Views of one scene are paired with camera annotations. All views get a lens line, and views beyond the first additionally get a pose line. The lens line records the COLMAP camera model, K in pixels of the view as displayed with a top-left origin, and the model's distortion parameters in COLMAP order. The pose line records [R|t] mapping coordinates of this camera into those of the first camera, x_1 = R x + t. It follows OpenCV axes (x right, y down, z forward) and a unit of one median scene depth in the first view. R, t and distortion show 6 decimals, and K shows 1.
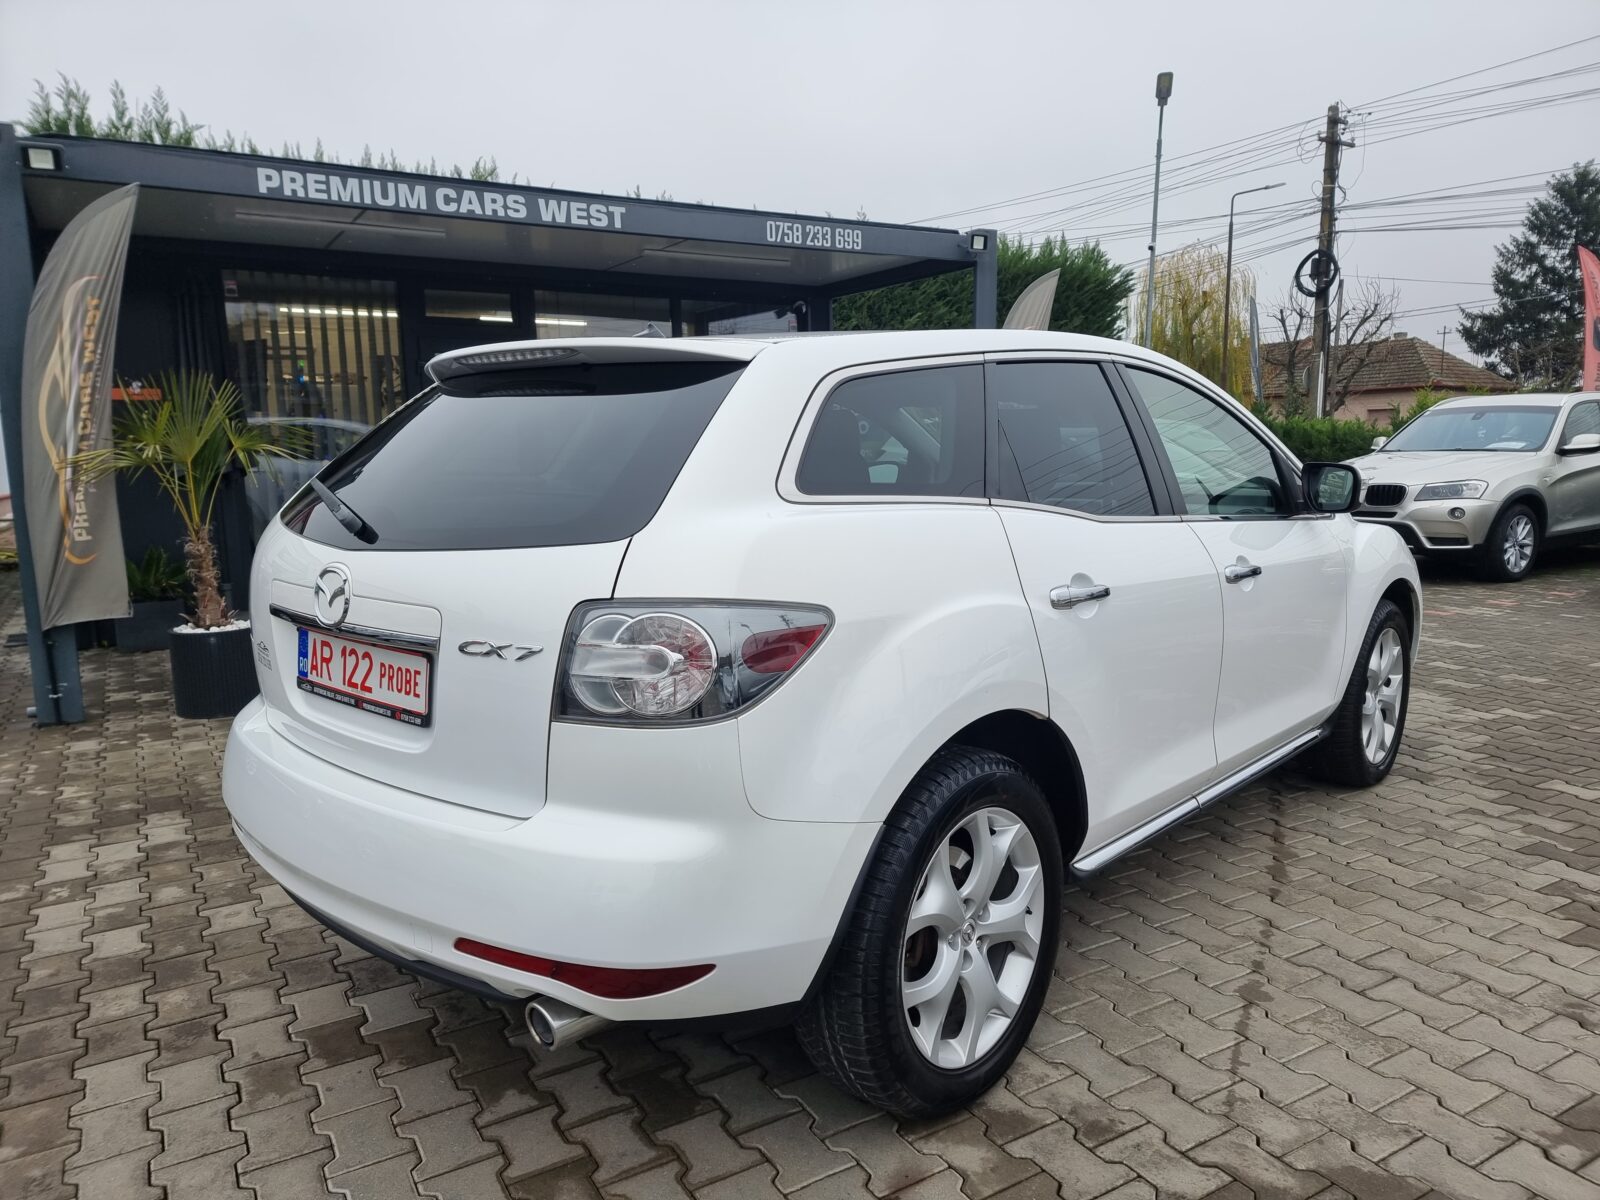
lens RADIAL K [[1111.1, 0, 798.1], [0, 1111.1, 601.9], [0, 0, 1]] dist [0.062487, -0.045000]
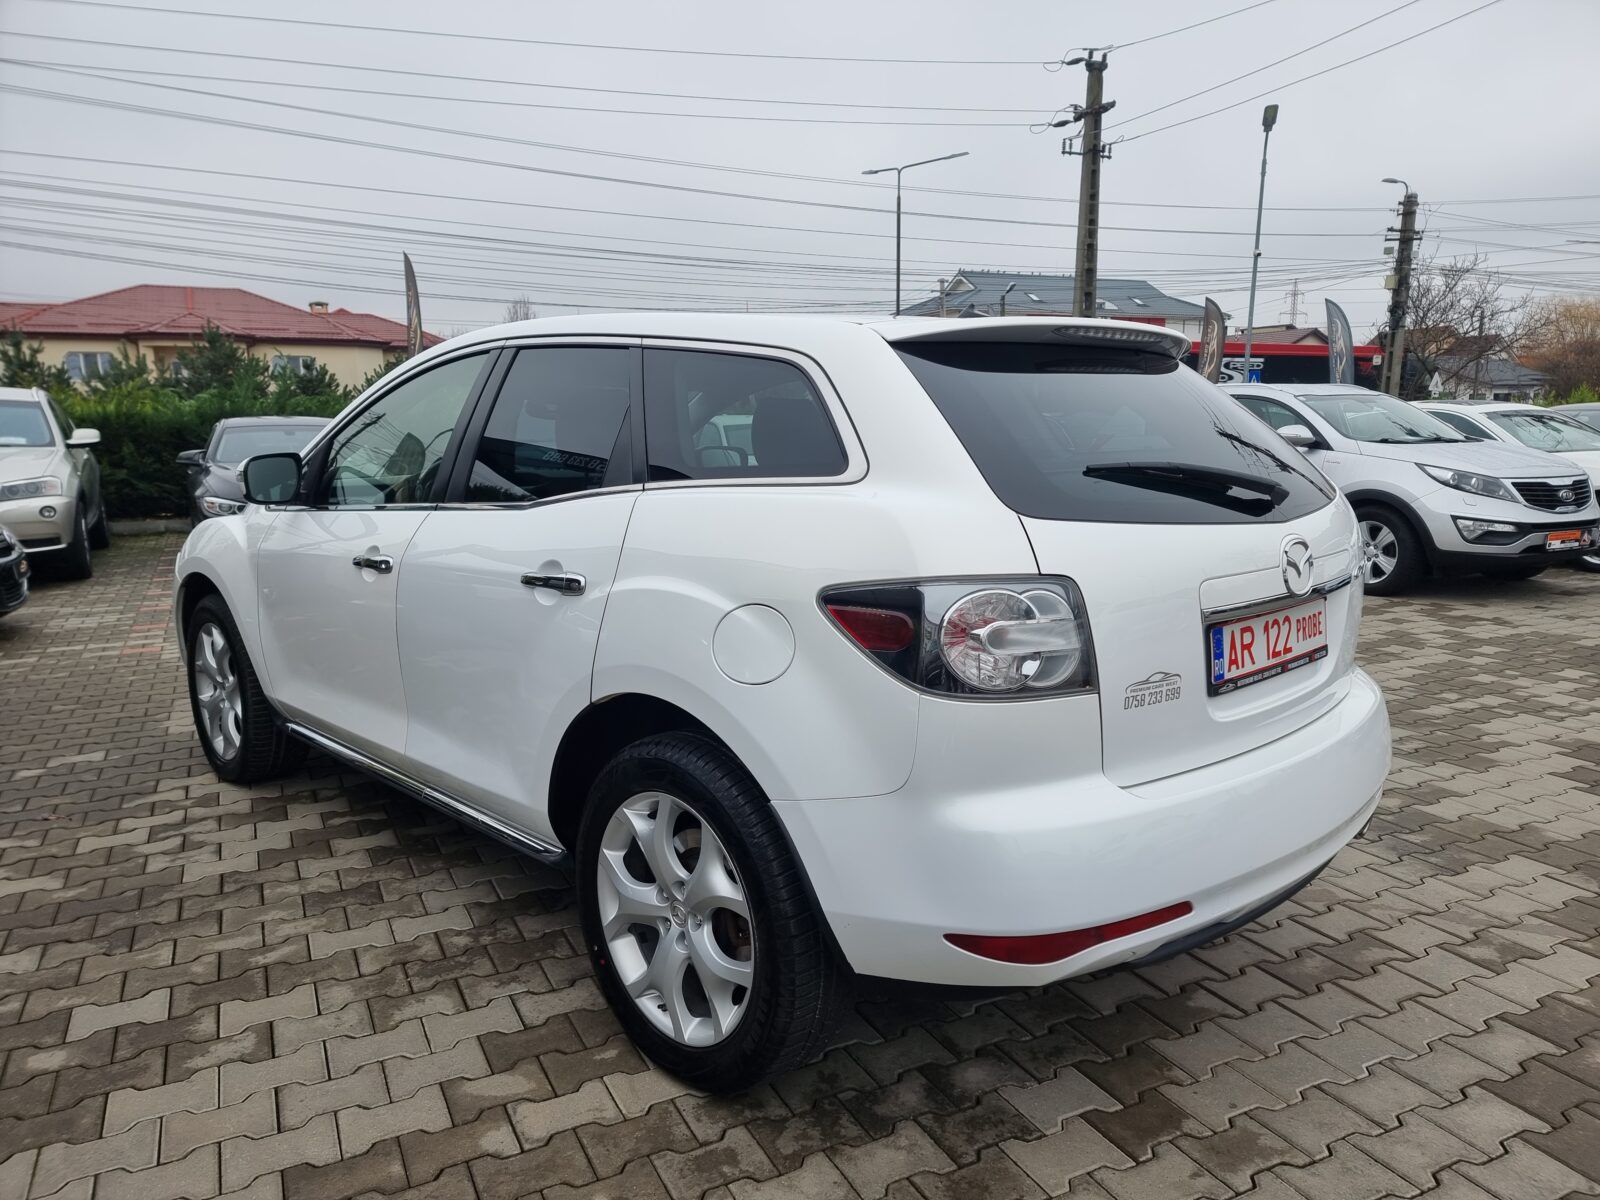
lens RADIAL K [[1111.1, 0, 810.9], [0, 1111.1, 611.2], [0, 0, 1]] dist [0.062487, -0.045000]
pose [[0.054685, -0.157684, 0.985974, -1.273650], [0.150554, 0.977465, 0.147973, -0.160818], [-0.987088, 0.140350, 0.077193, 1.194884]]
